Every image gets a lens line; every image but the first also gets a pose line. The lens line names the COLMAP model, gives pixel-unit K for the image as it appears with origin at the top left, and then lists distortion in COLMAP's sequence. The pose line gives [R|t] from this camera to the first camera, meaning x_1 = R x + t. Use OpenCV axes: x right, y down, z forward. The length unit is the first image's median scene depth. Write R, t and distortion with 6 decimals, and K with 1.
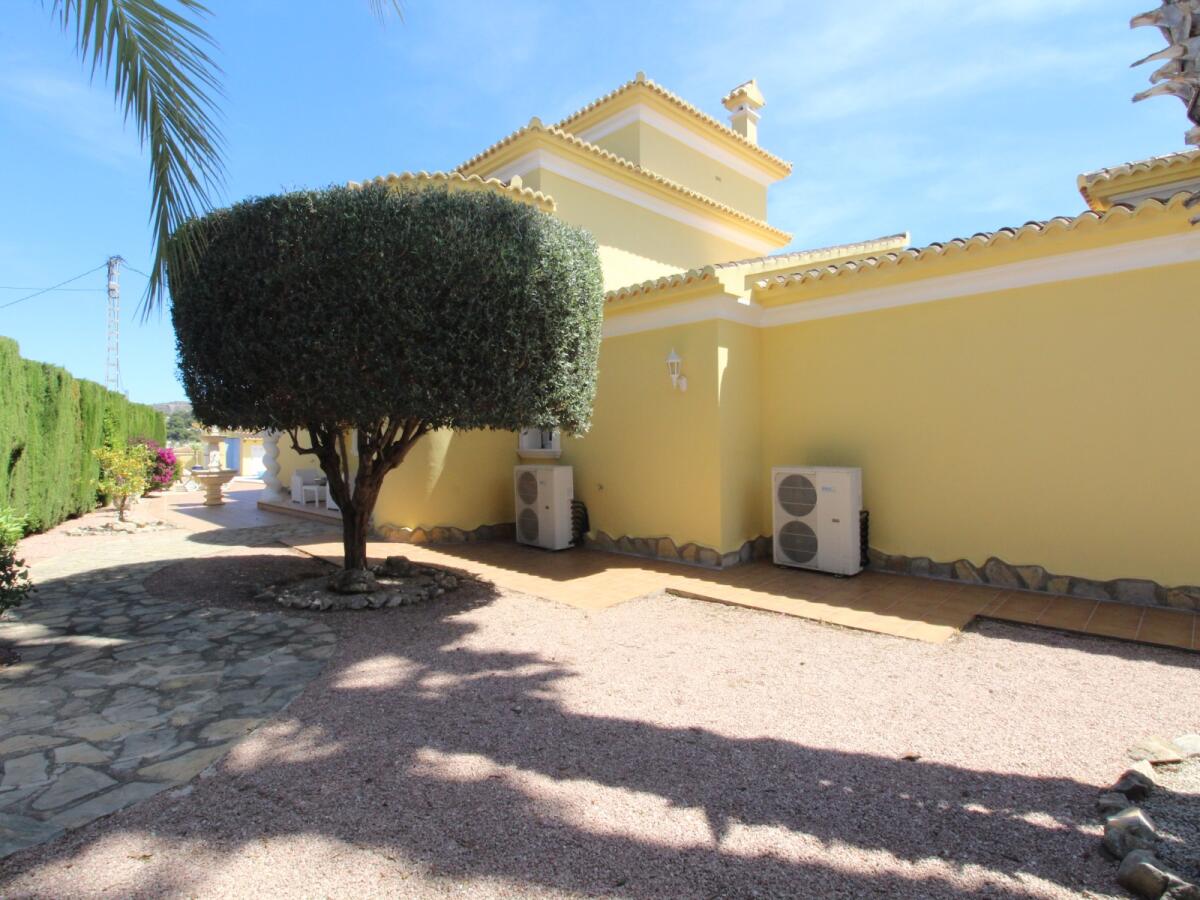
lens RADIAL K [[624.5, 0, 600.0], [0, 624.5, 450.0], [0, 0, 1]] dist [0.002279, -0.014582]
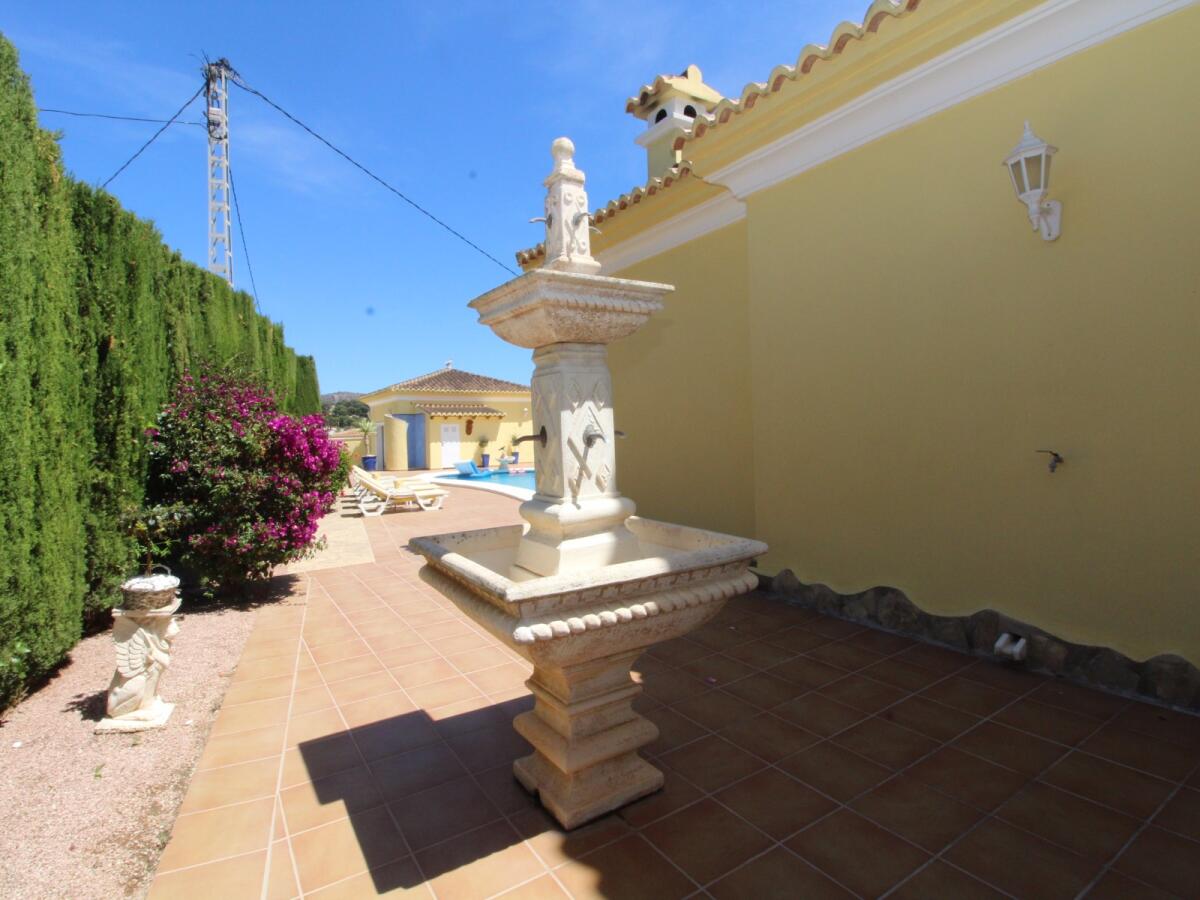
lens RADIAL K [[624.5, 0, 600.0], [0, 624.5, 450.0], [0, 0, 1]] dist [0.002279, -0.014582]
pose [[0.978808, -0.020258, -0.203775, -0.371790], [0.027879, 0.999012, 0.034598, 0.004860], [0.202873, -0.039546, 0.978406, 0.548946]]
